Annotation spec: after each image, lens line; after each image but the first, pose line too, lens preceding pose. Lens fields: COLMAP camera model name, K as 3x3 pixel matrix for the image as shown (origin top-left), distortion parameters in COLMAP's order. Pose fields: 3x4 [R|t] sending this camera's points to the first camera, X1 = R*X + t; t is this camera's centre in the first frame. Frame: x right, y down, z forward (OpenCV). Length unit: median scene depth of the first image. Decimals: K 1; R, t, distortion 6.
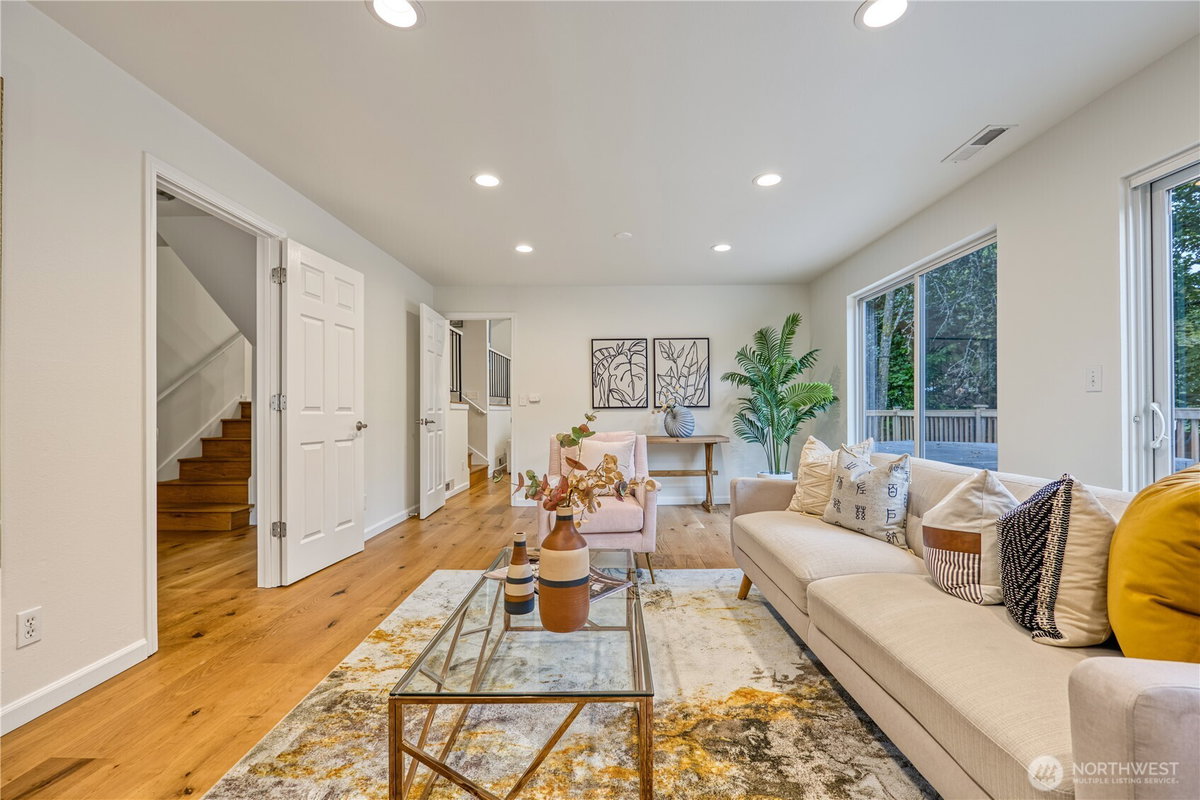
lens RADIAL K [[492.6, 0, 601.4], [0, 492.6, 409.0], [0, 0, 1]] dist [-0.004190, 0.000857]
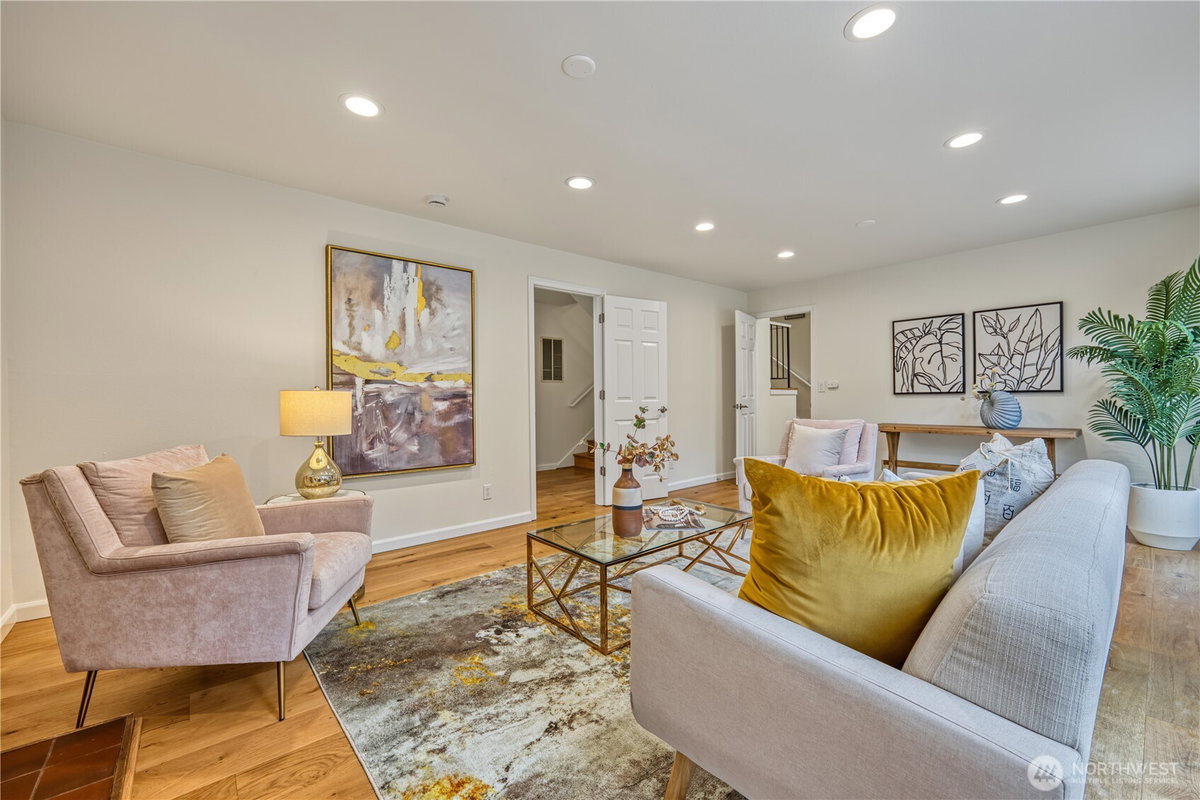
lens RADIAL K [[492.6, 0, 605.1], [0, 492.6, 398.0], [0, 0, 1]] dist [-0.004190, 0.000857]
pose [[0.646210, 0.000171, -0.763159, 0.346381], [0.013838, 0.999833, 0.011942, -0.013184], [0.763034, -0.018278, 0.646100, -0.039357]]
